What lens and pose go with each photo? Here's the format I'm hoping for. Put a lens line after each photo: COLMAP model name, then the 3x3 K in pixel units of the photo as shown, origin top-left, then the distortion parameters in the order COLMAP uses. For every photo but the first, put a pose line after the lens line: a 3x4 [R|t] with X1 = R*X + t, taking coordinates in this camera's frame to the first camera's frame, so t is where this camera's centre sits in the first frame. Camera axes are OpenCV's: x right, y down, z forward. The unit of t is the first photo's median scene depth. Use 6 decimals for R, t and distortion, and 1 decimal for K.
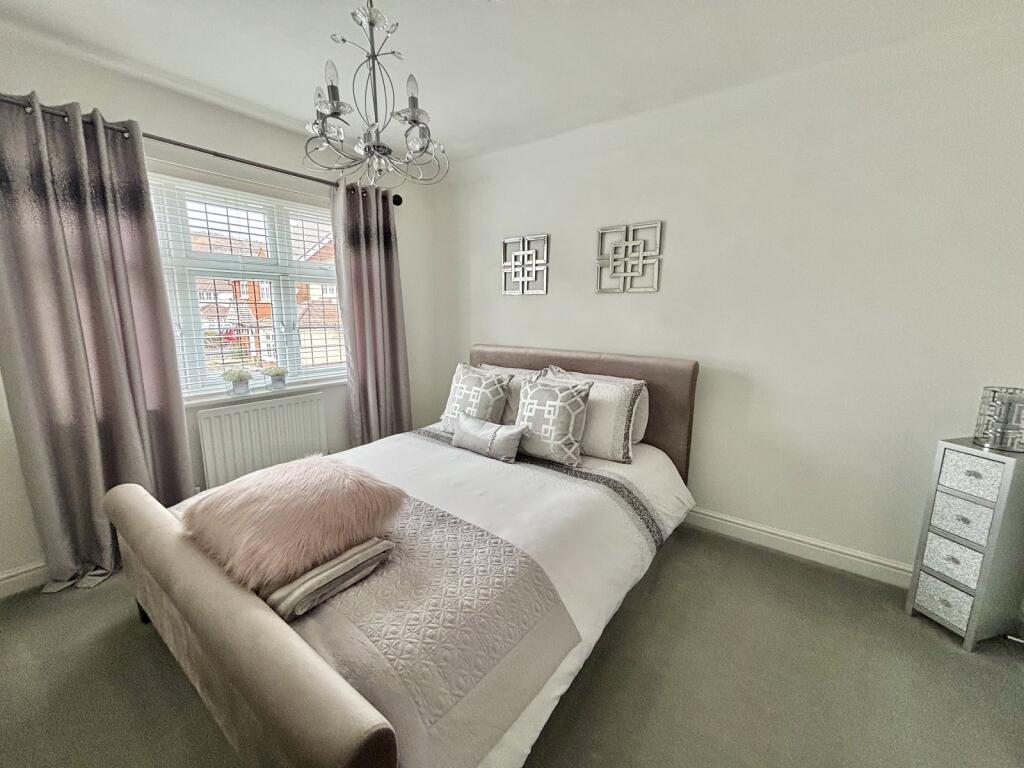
lens RADIAL K [[412.7, 0, 512.0], [0, 412.7, 384.0], [0, 0, 1]] dist [-0.000577, -0.000656]
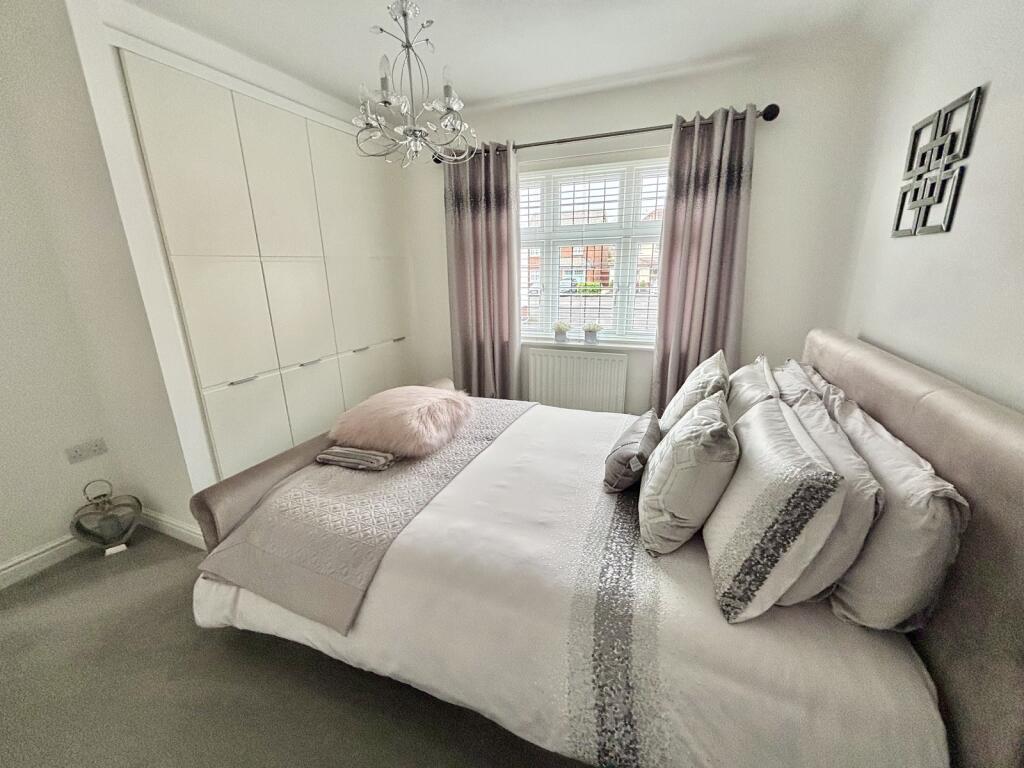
lens RADIAL K [[412.7, 0, 512.0], [0, 412.7, 384.0], [0, 0, 1]] dist [-0.000577, -0.000656]
pose [[0.240040, 0.257467, -0.935998, 0.504001], [-0.155477, 0.961937, 0.224729, -0.108674], [0.958231, 0.091582, 0.270934, 0.530928]]
